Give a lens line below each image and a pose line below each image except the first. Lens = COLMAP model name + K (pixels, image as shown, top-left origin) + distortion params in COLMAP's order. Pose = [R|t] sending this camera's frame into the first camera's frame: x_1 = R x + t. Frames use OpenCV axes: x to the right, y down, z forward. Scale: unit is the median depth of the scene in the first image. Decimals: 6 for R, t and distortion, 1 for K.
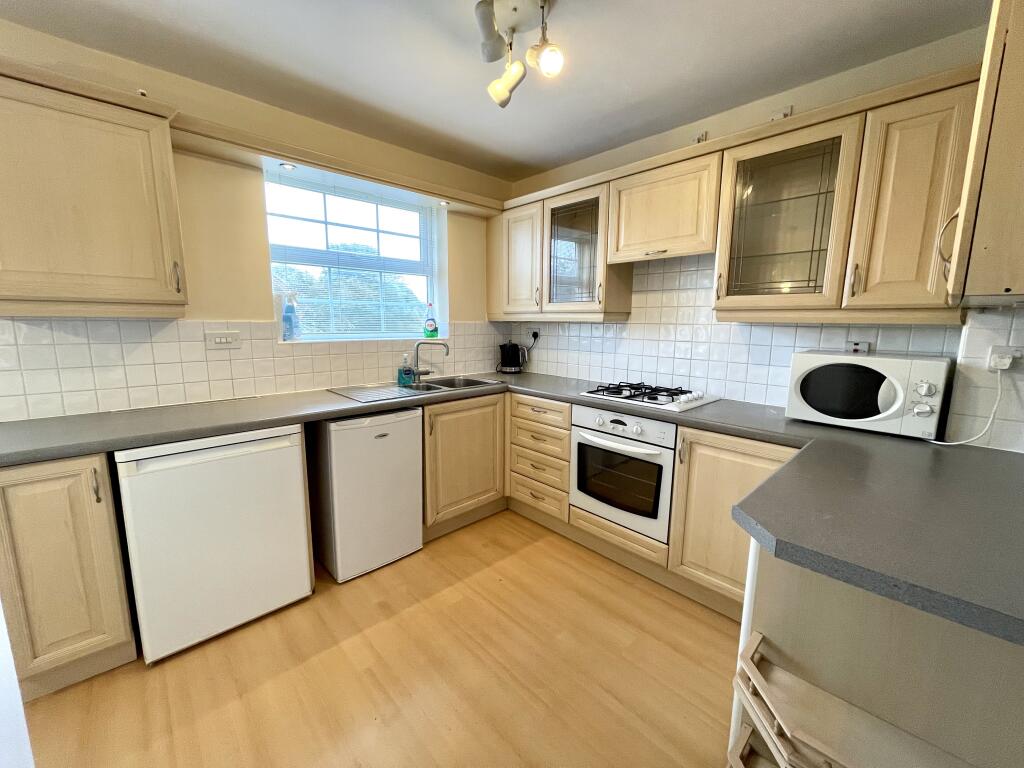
lens RADIAL K [[411.6, 0, 506.7], [0, 411.6, 384.5], [0, 0, 1]] dist [-0.002372, -0.000231]
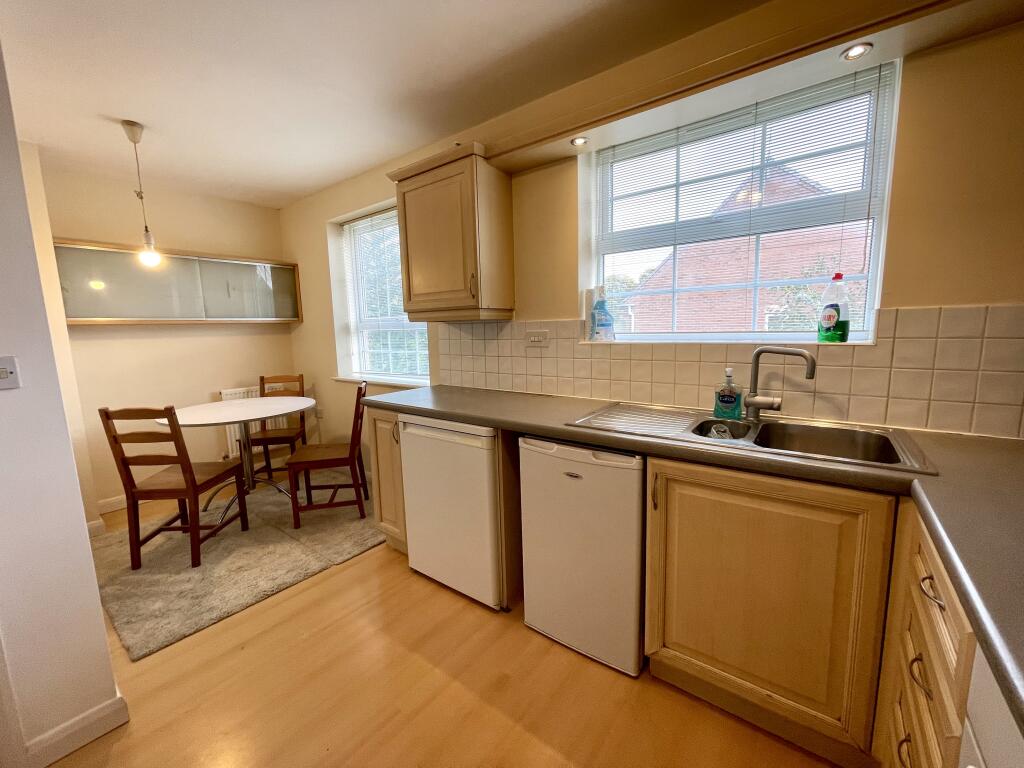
lens RADIAL K [[411.6, 0, 509.4], [0, 411.6, 384.8], [0, 0, 1]] dist [-0.002372, -0.000231]
pose [[0.163753, 0.127204, -0.978266, 0.357972], [-0.124709, 0.986365, 0.107382, -0.094155], [0.978587, 0.104415, 0.177383, 0.744480]]
